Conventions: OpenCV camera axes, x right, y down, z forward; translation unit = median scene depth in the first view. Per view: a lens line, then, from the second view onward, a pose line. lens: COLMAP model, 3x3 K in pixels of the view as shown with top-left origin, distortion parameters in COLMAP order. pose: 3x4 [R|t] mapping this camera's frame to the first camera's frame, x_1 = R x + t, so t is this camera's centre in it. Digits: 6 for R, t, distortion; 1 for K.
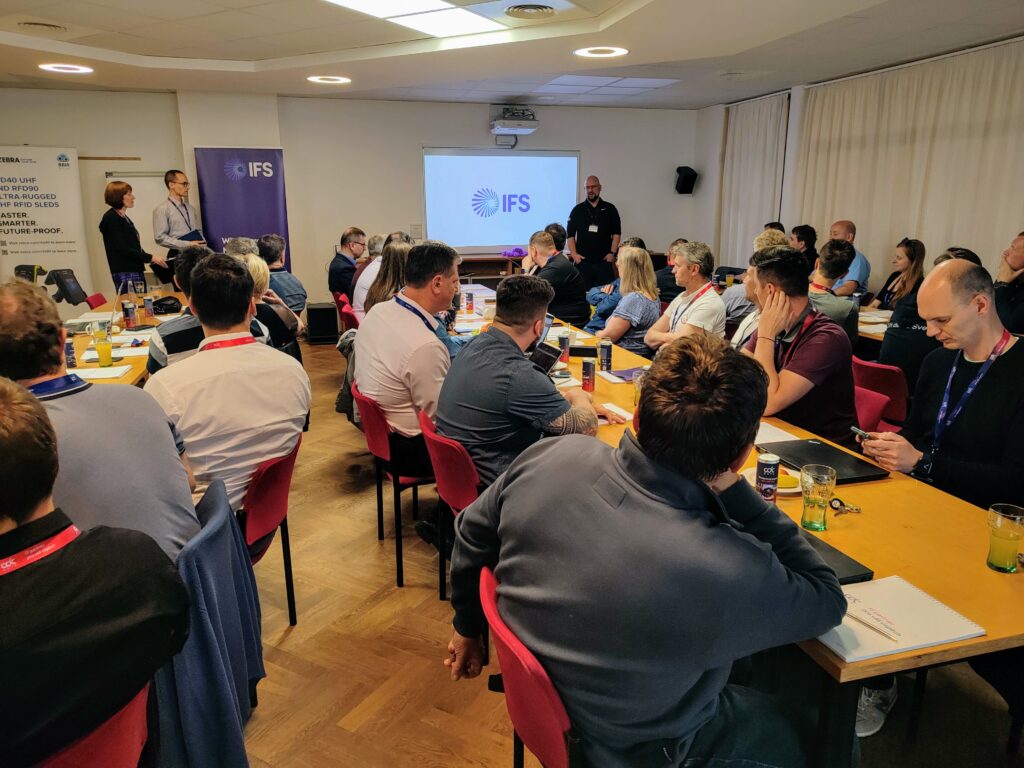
lens RADIAL K [[728.8, 0, 508.5], [0, 728.8, 384.0], [0, 0, 1]] dist [-0.005530, -0.002501]
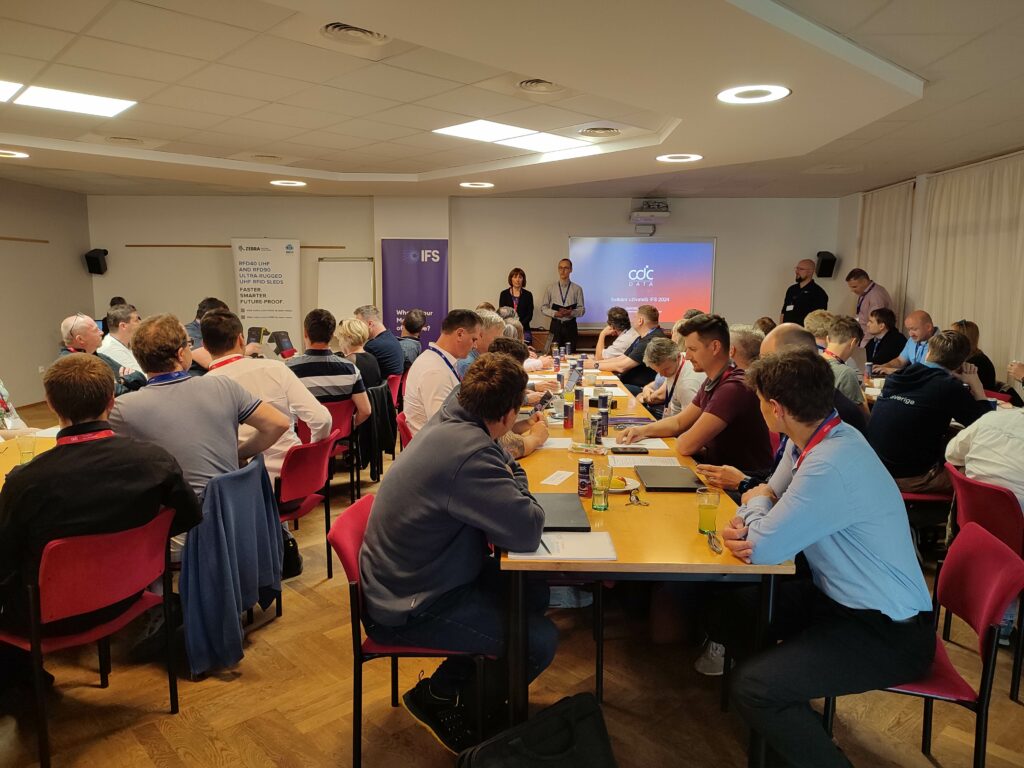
lens RADIAL K [[728.8, 0, 512.1], [0, 728.8, 385.2], [0, 0, 1]] dist [-0.005530, -0.002501]
pose [[0.955257, 0.049966, -0.291527, 0.163843], [-0.080574, 0.992312, -0.093943, 0.025803], [0.284592, 0.113229, 0.951938, -0.104005]]
